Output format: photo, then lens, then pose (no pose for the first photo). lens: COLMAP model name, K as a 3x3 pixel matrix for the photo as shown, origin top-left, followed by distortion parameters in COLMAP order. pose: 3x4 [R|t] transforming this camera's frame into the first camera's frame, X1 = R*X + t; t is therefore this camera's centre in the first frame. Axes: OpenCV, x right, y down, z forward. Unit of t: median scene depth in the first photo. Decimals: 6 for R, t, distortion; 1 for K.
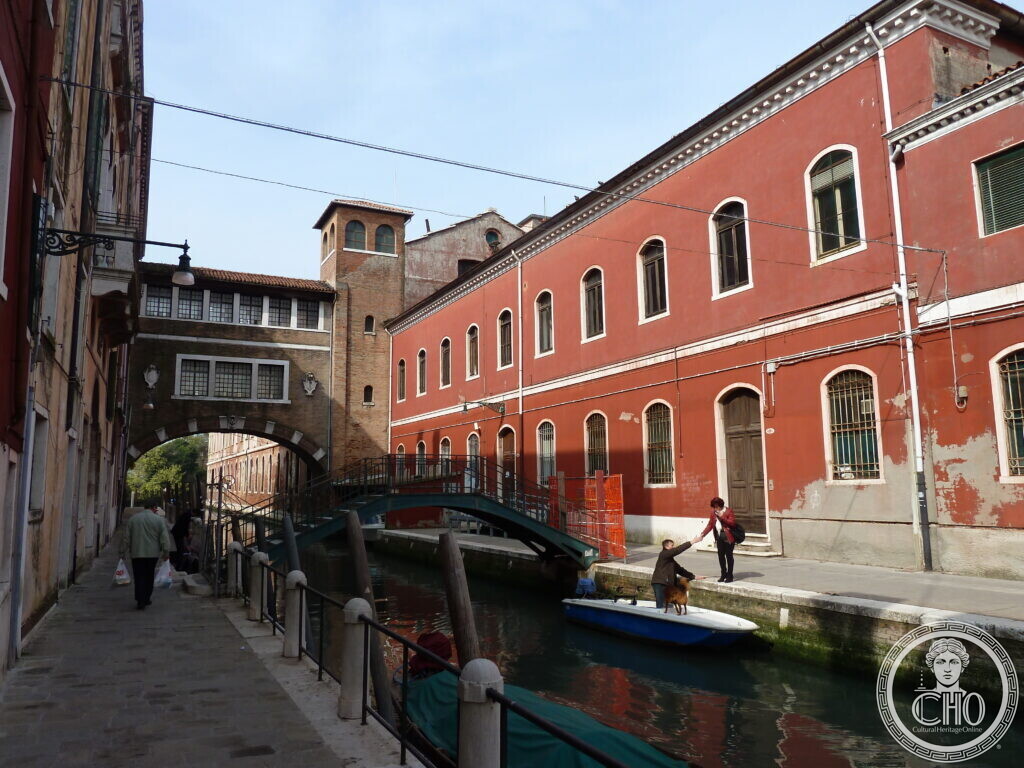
lens RADIAL K [[760.4, 0, 512.0], [0, 760.4, 384.0], [0, 0, 1]] dist [-0.038182, 0.003123]
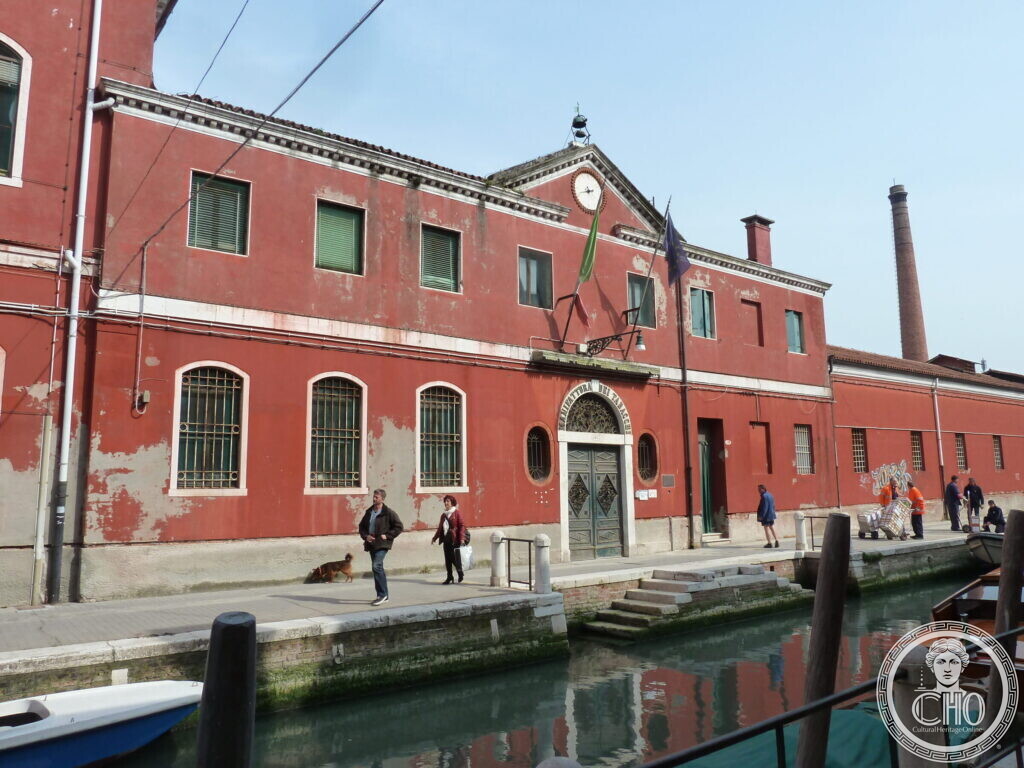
lens RADIAL K [[760.4, 0, 512.0], [0, 760.4, 384.0], [0, 0, 1]] dist [-0.038182, 0.003123]
pose [[-0.207659, 0.151594, 0.966383, -0.391058], [-0.114646, 0.977339, -0.177948, 0.108609], [-0.971460, -0.147745, -0.185574, 0.736735]]
